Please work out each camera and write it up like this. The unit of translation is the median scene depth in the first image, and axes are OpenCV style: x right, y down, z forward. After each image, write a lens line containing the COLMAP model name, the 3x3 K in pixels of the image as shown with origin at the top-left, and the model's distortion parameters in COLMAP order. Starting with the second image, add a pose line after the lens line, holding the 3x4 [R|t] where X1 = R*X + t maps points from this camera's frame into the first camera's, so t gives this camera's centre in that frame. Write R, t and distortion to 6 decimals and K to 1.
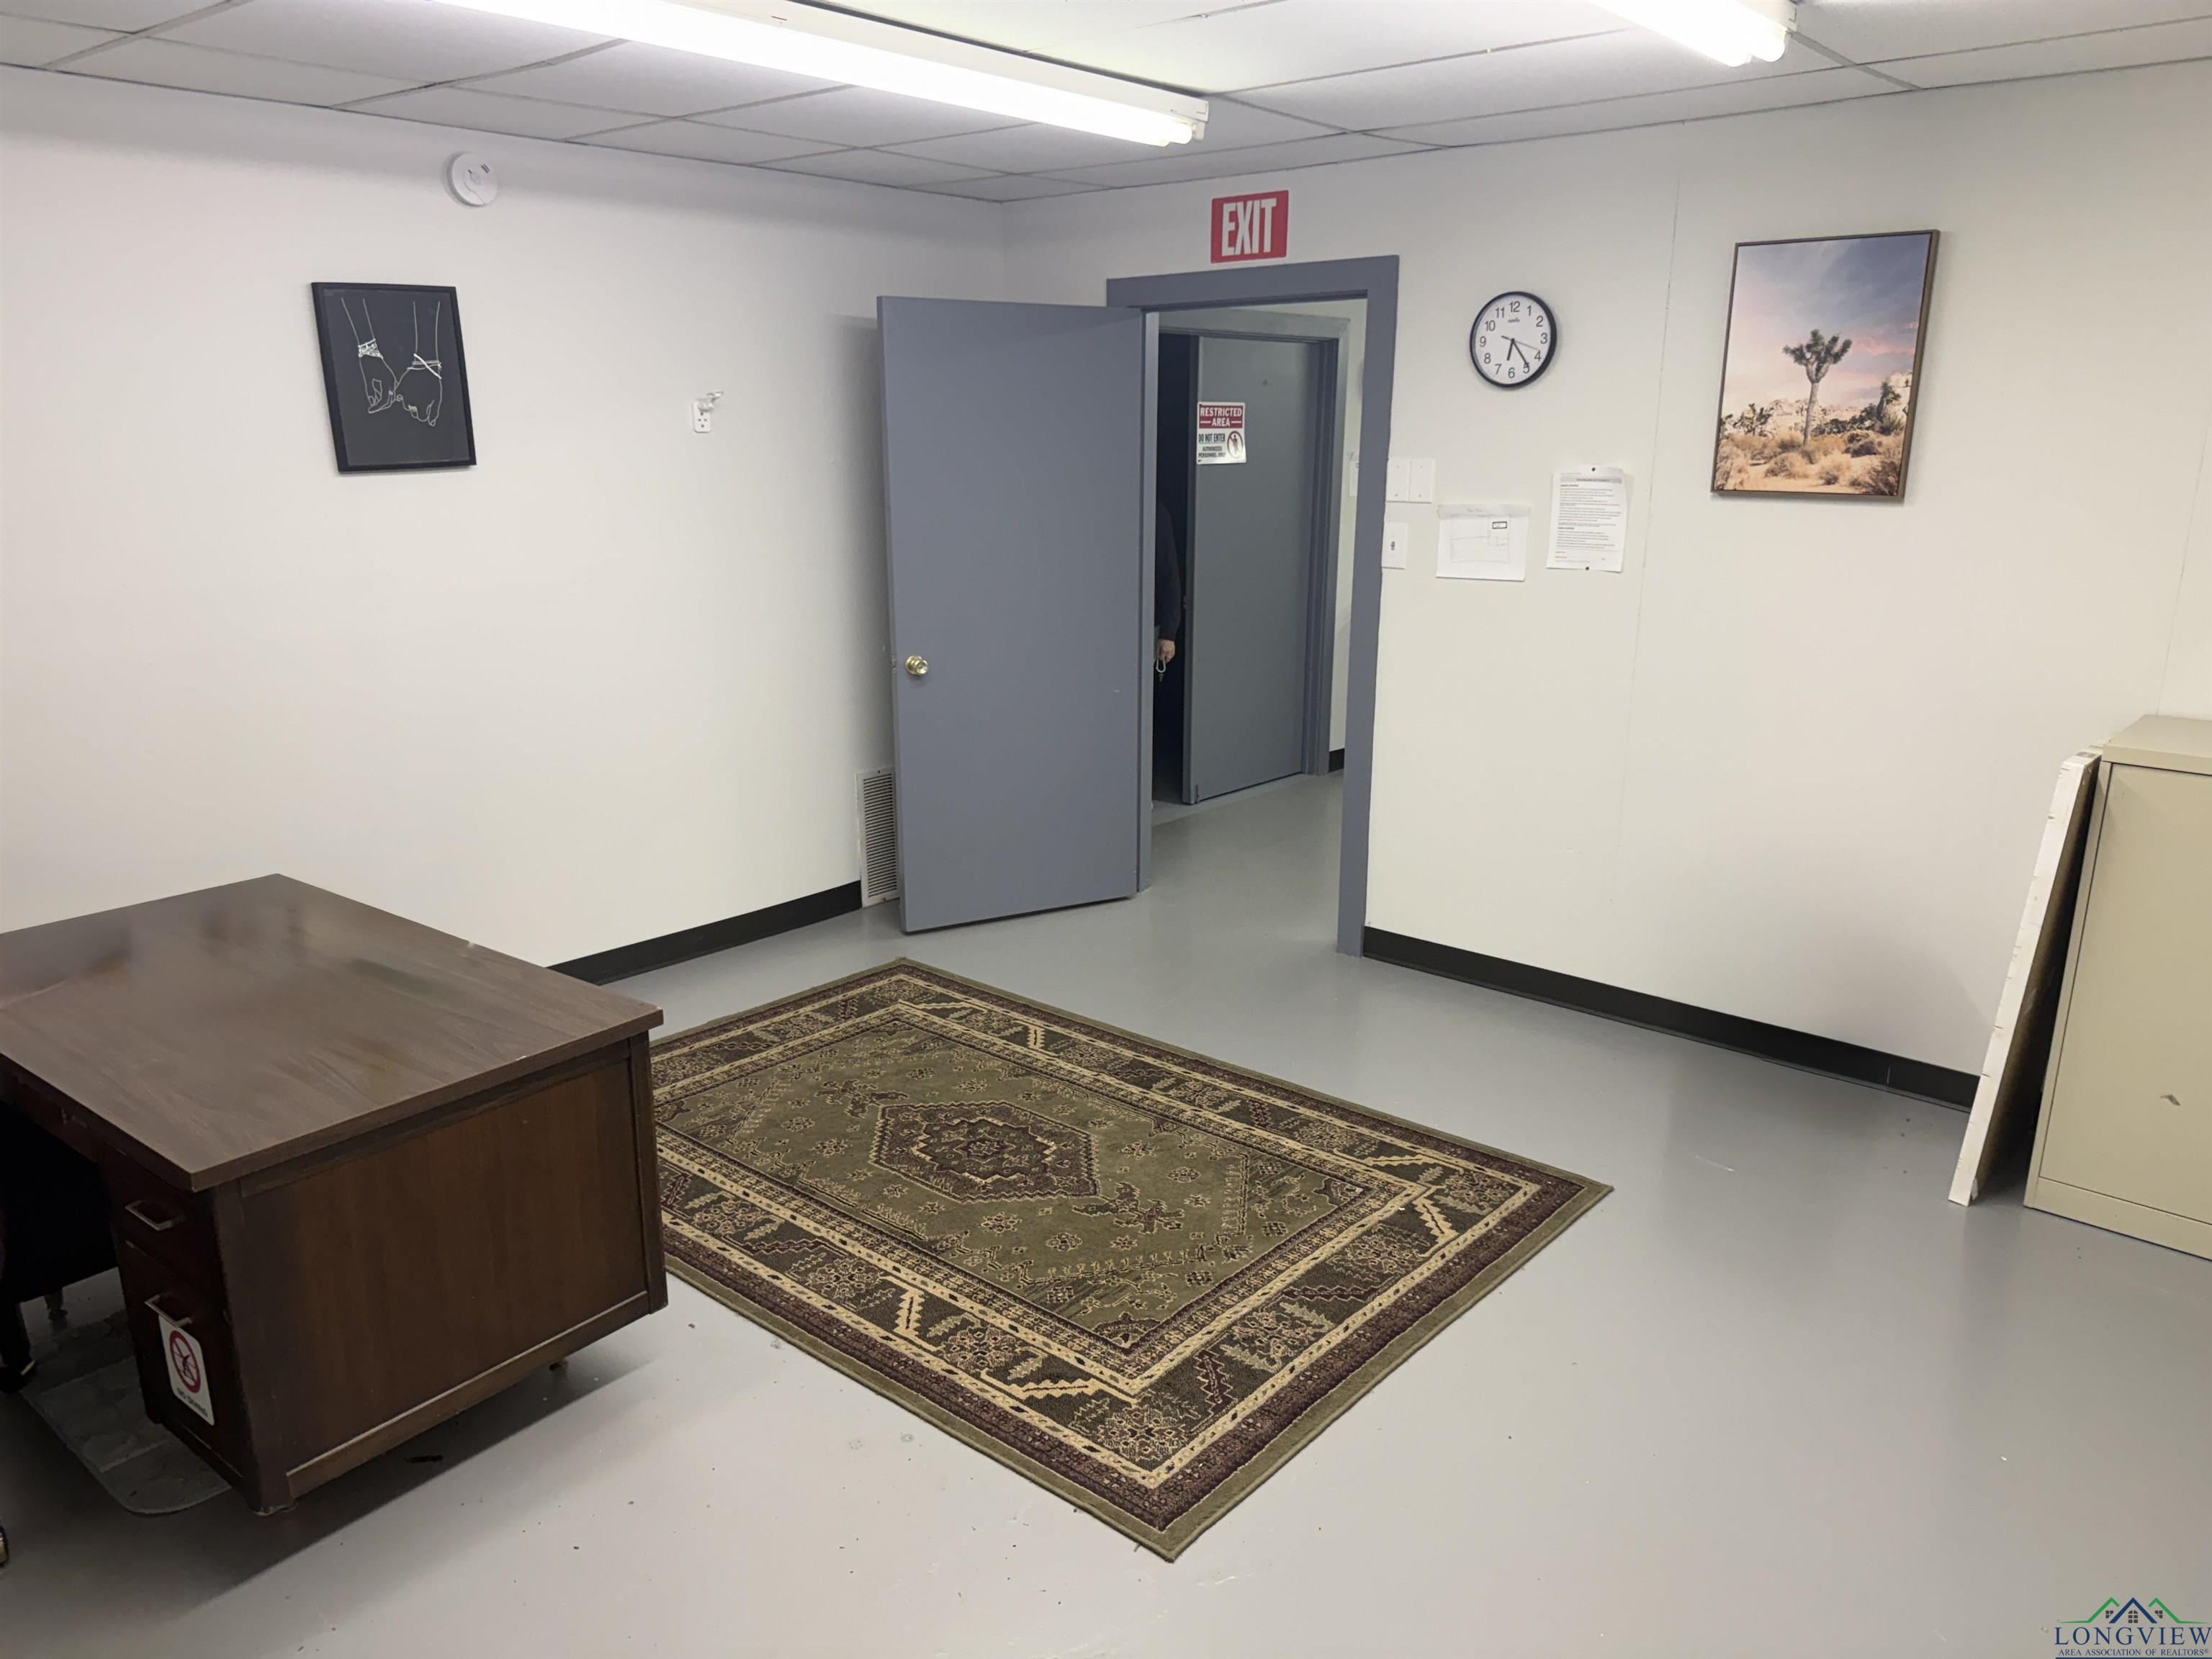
lens RADIAL K [[1579.0, 0, 1106.2], [0, 1579.0, 837.0], [0, 0, 1]] dist [0.071859, 0.000848]
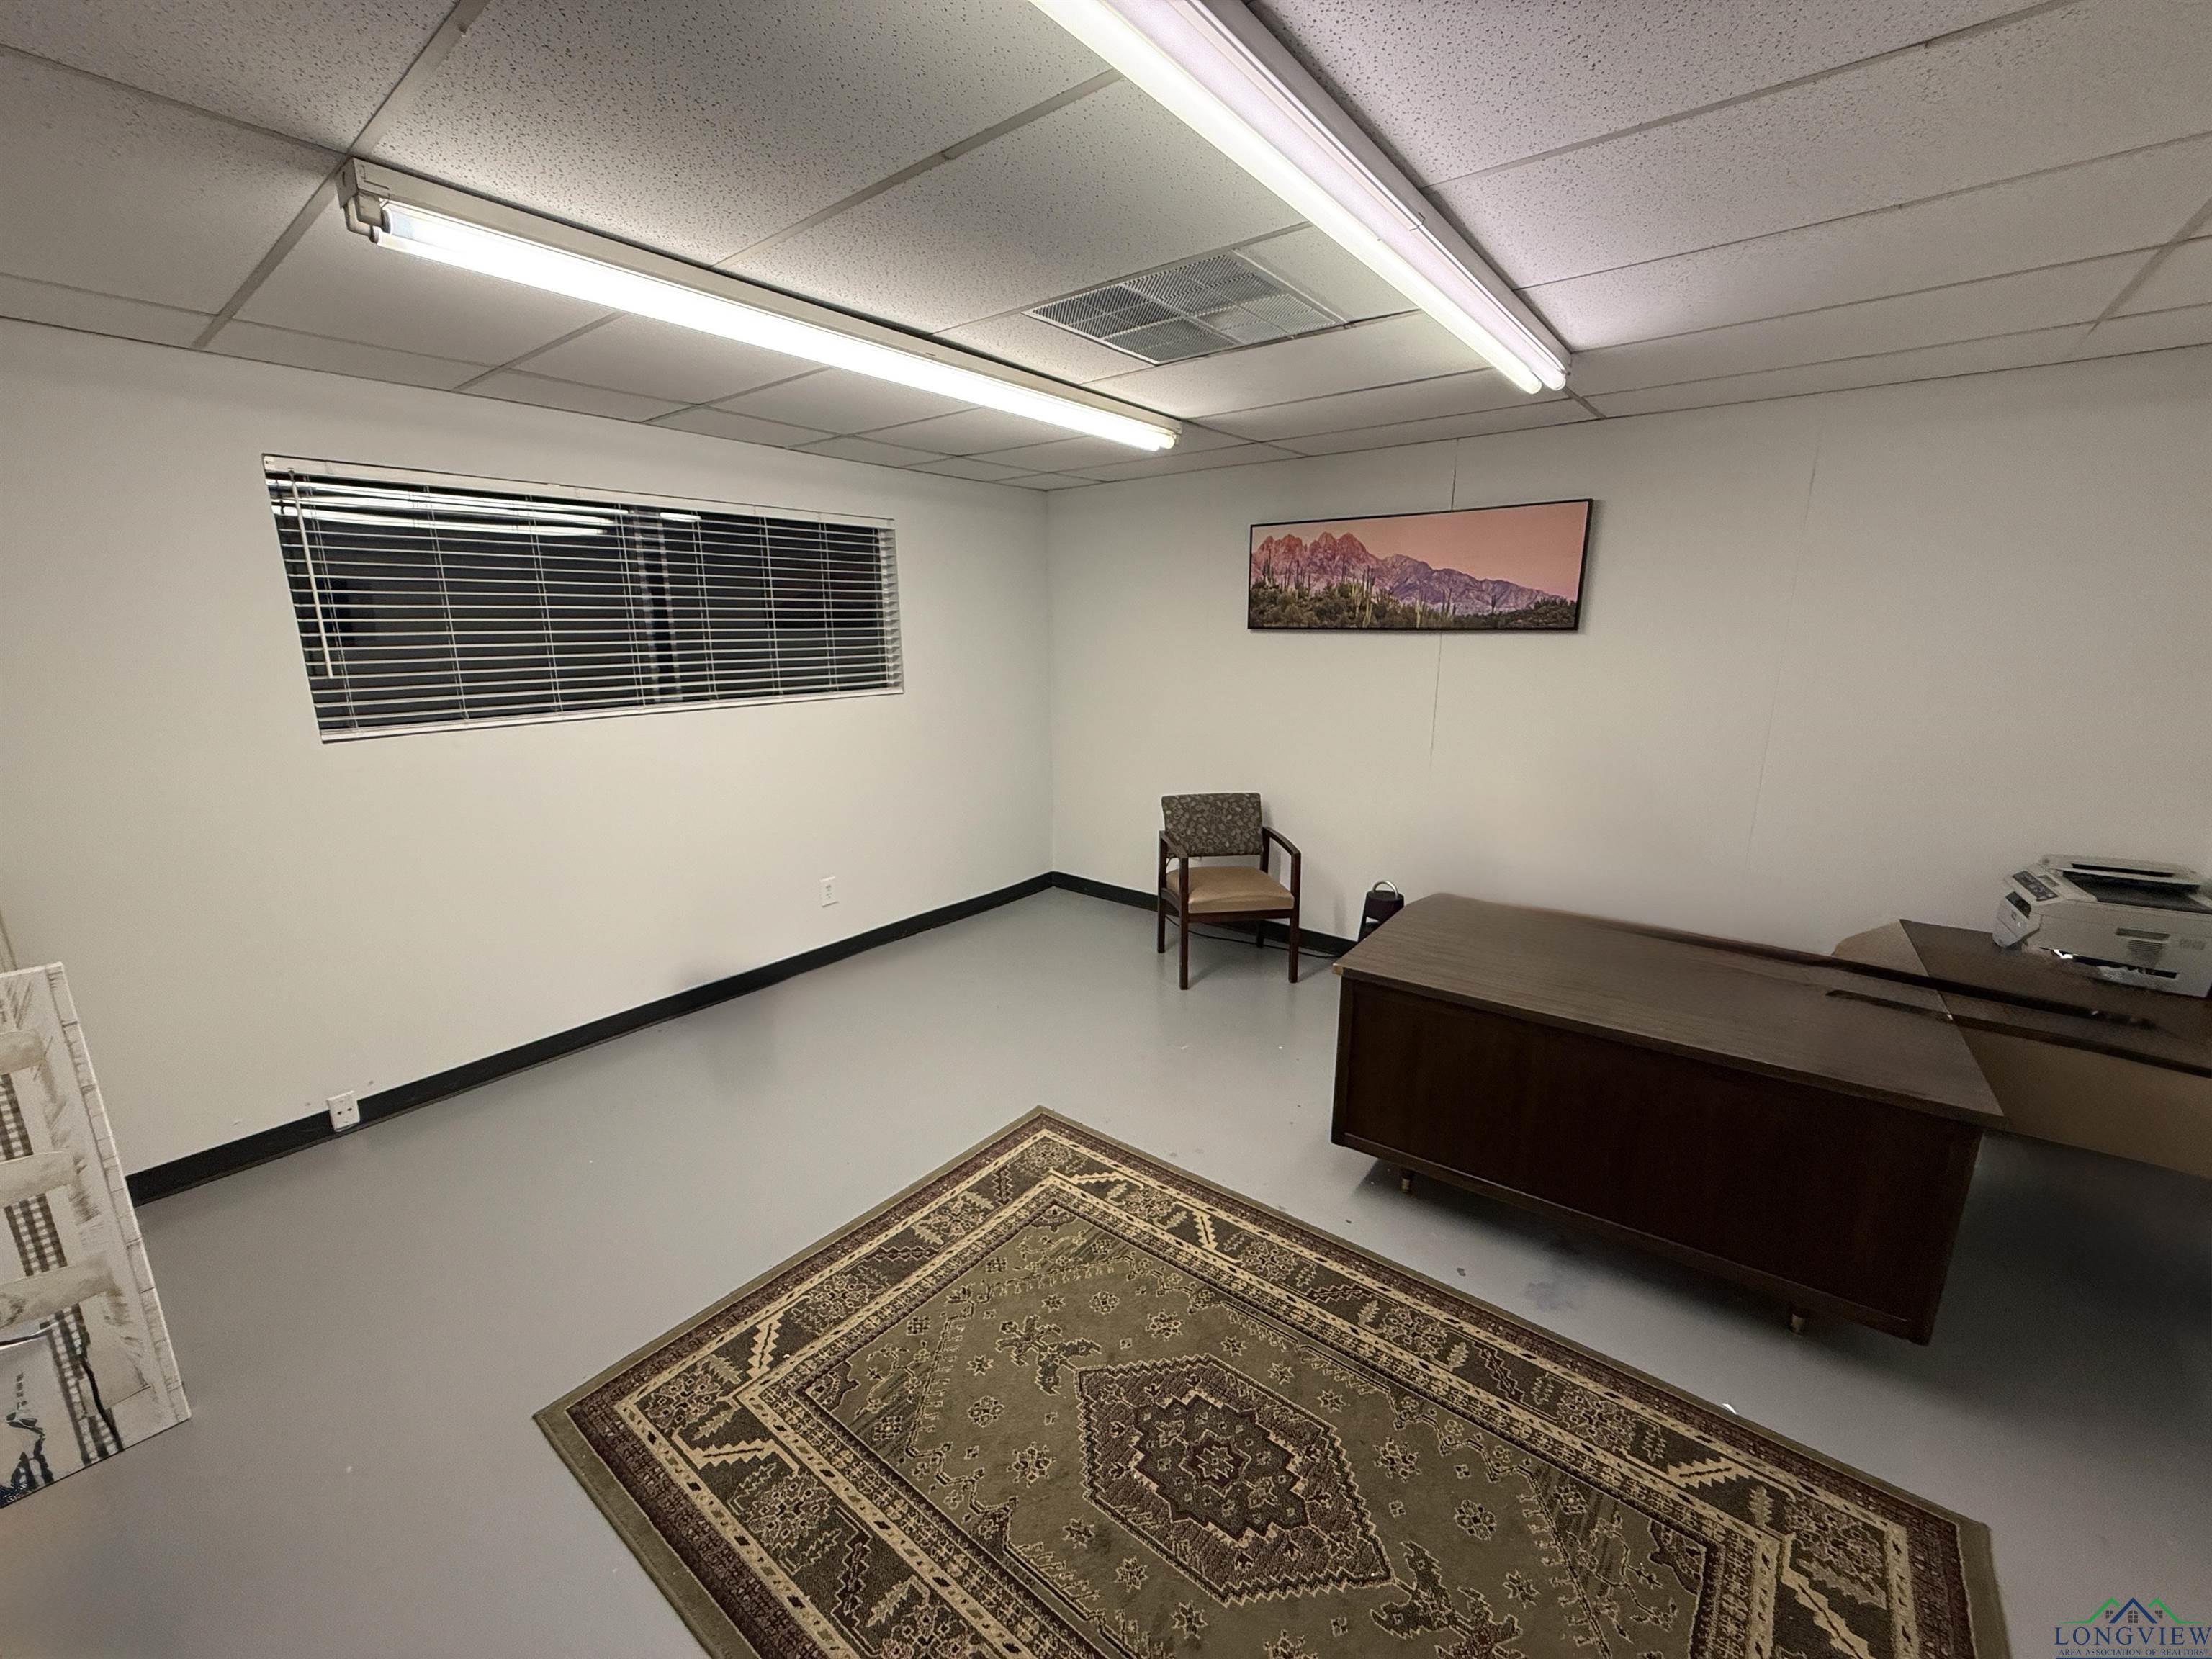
lens RADIAL K [[877.8, 0, 1103.1], [0, 877.8, 827.1], [0, 0, 1]] dist [-0.001115, 0.000001]
pose [[-0.998988, 0.012502, -0.043214, -0.002009], [-0.008910, 0.886585, 0.462480, -0.376048], [0.044095, 0.462397, -0.885576, 1.483095]]
